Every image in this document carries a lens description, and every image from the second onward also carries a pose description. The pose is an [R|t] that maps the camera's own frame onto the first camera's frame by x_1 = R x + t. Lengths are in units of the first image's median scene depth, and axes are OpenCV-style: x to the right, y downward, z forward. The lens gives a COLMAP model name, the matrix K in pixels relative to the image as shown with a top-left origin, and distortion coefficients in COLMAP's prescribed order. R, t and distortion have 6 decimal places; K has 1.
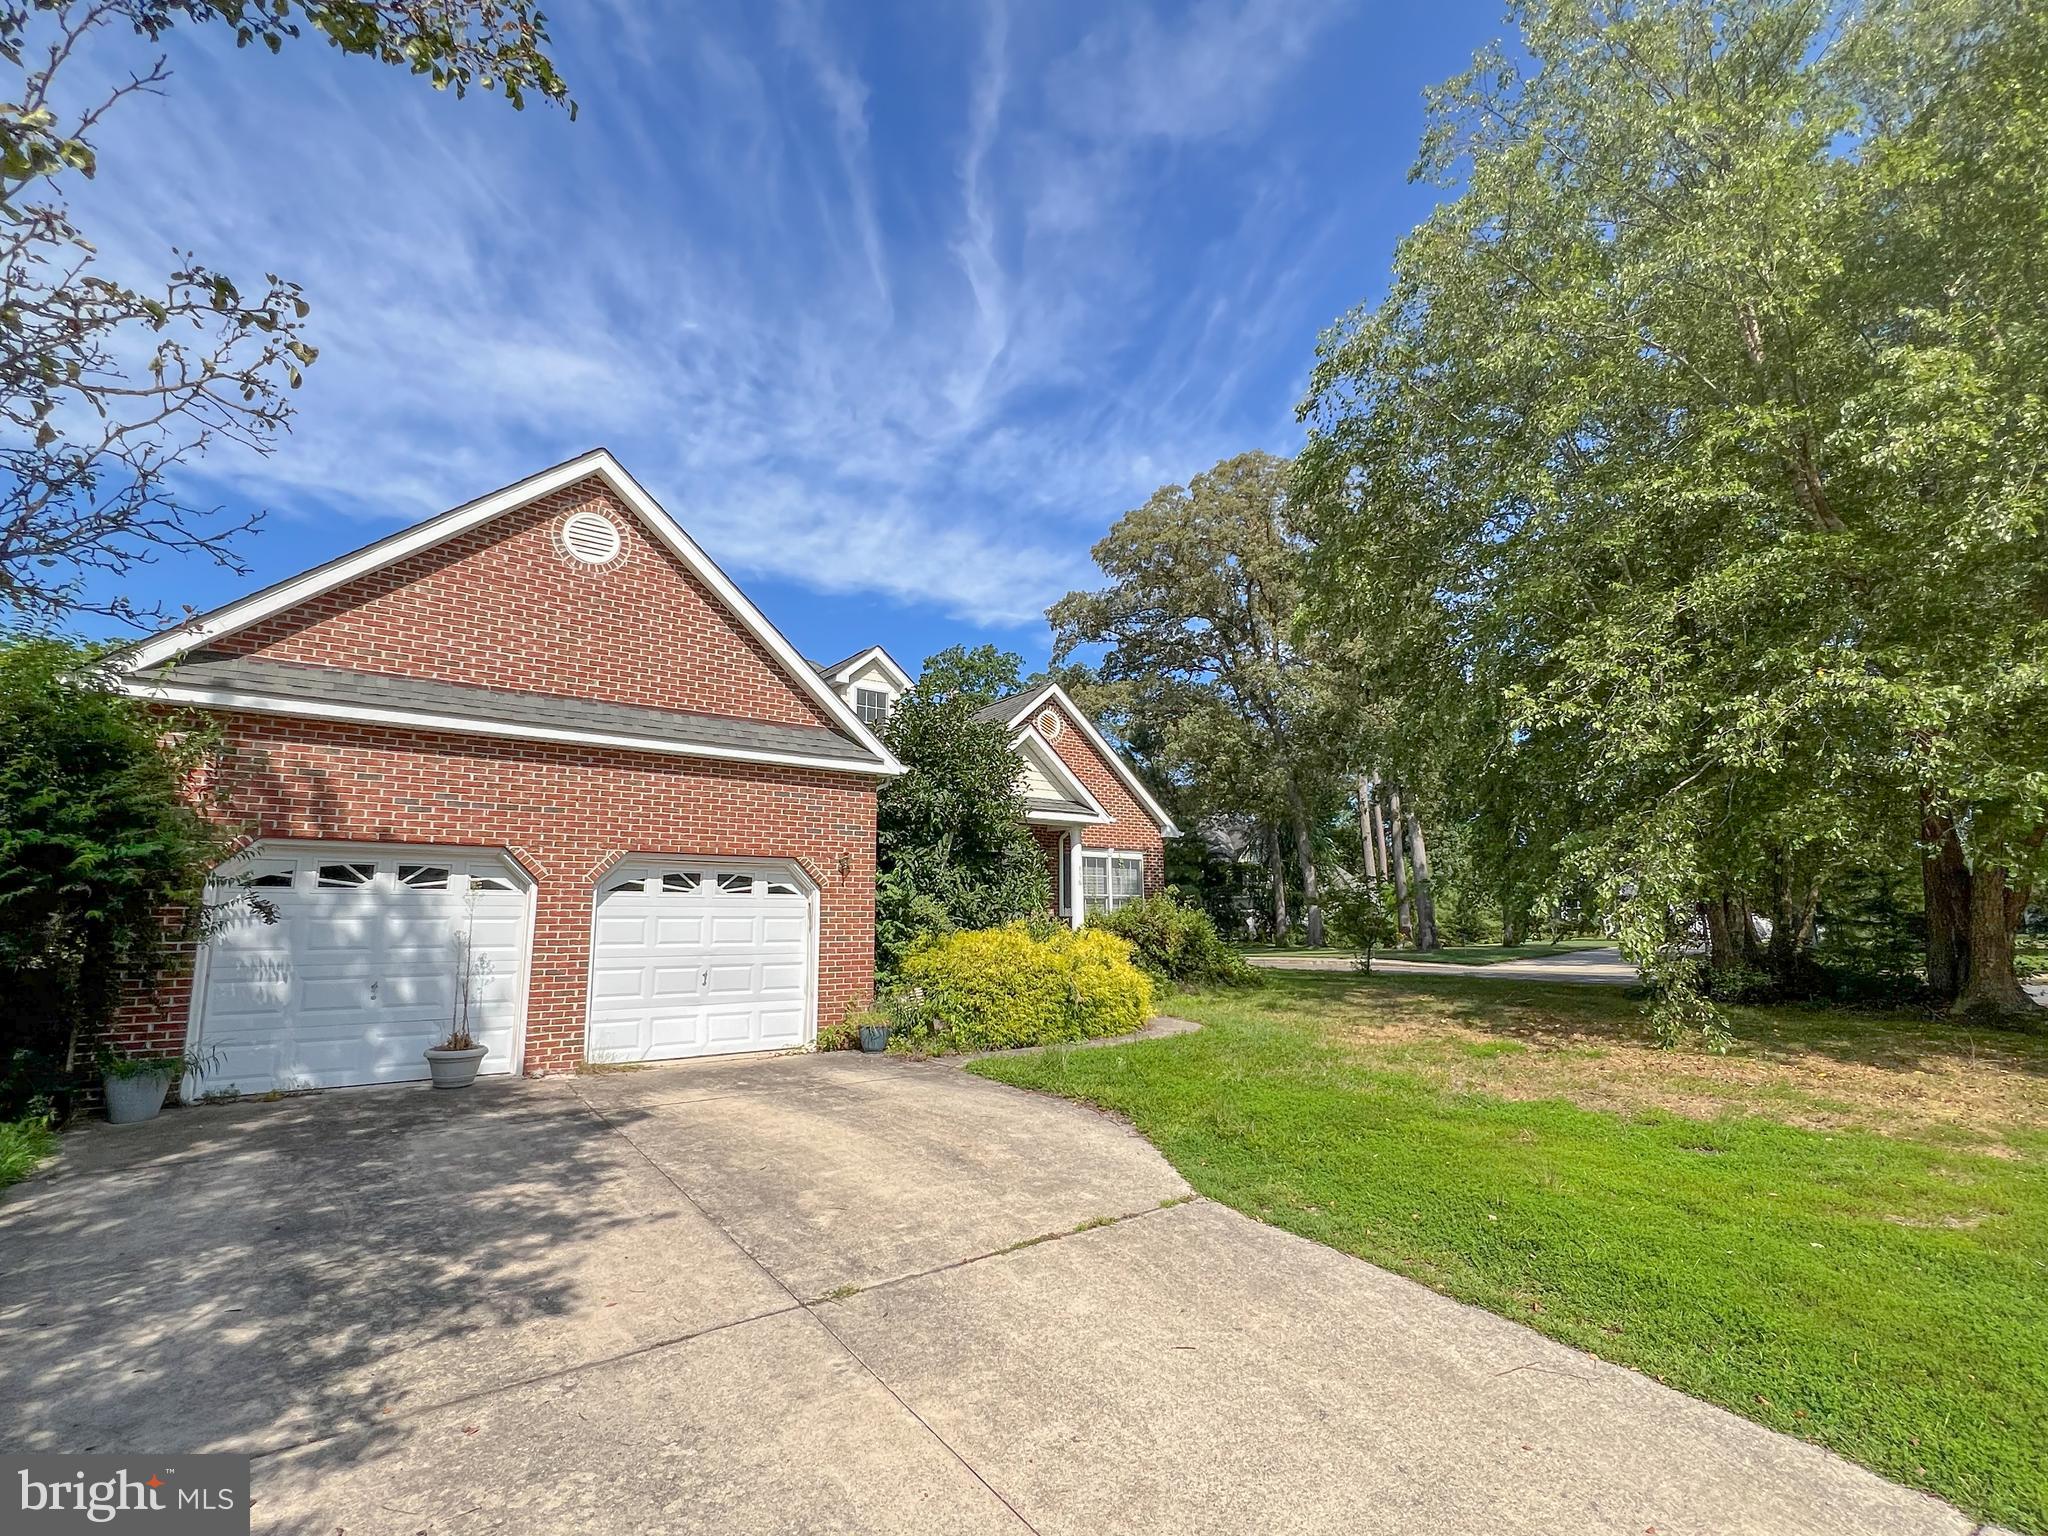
lens RADIAL K [[915.0, 0, 1024.0], [0, 915.0, 768.0], [0, 0, 1]] dist [-0.022224, 0.019472]
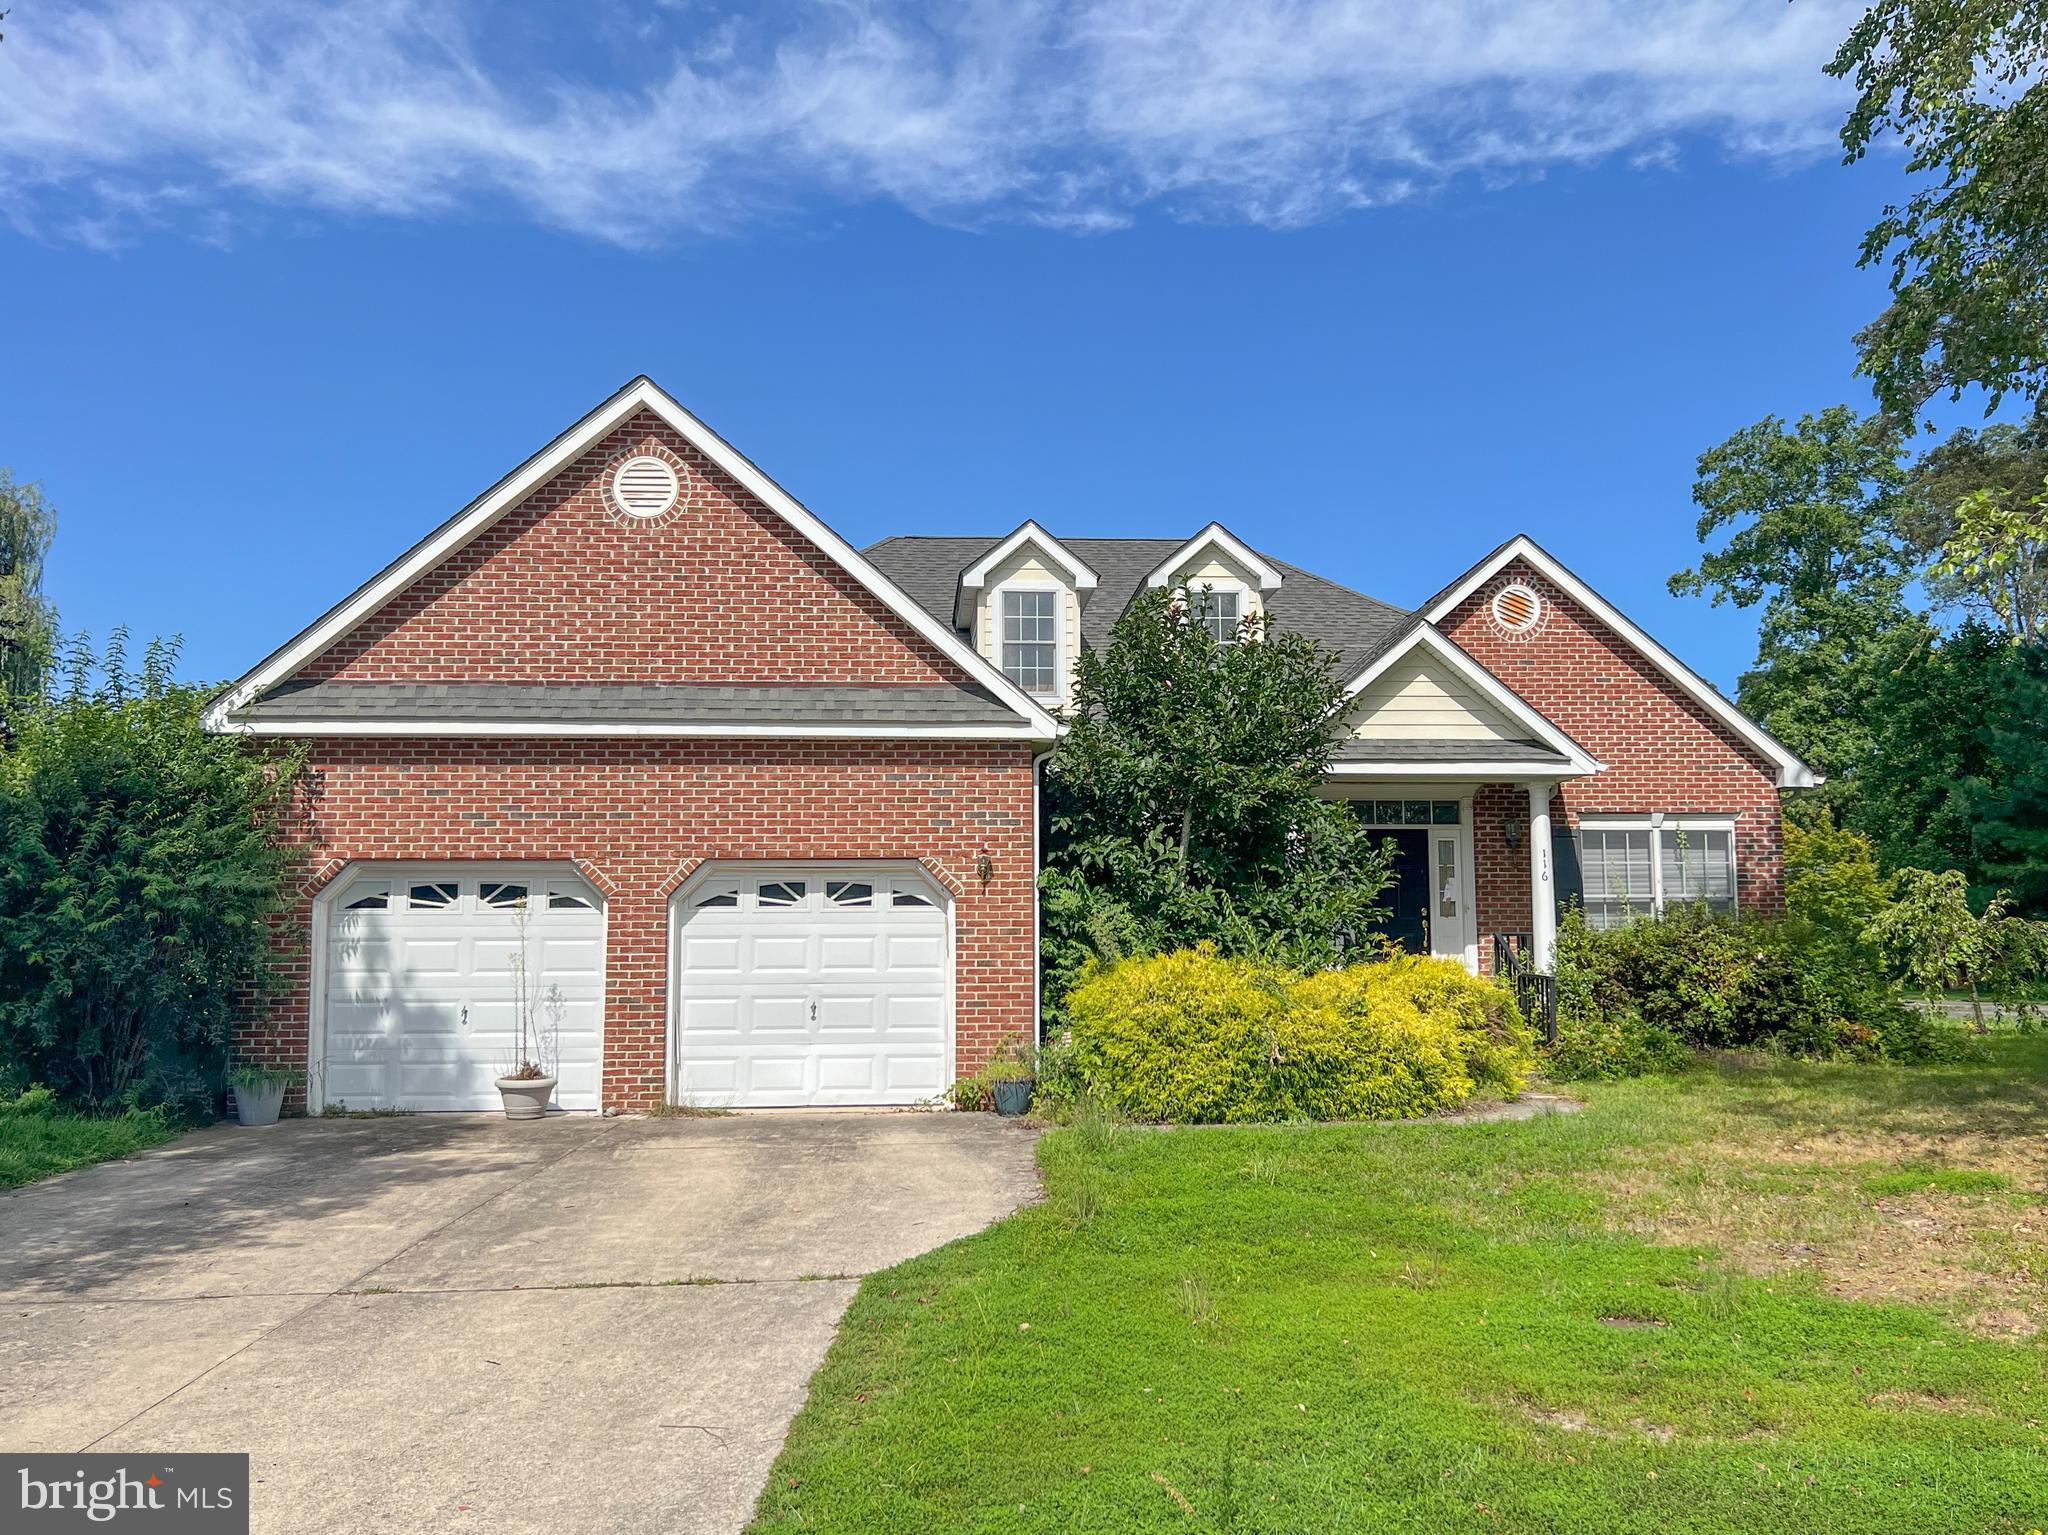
lens RADIAL K [[1540.4, 0, 1025.6], [0, 1540.4, 794.1], [0, 0, 1]] dist [0.058492, -0.058127]
pose [[0.843595, -0.048748, -0.534762, 0.599528], [0.088475, 0.994878, 0.048878, -0.012215], [0.529641, -0.088546, 0.843588, -0.038918]]
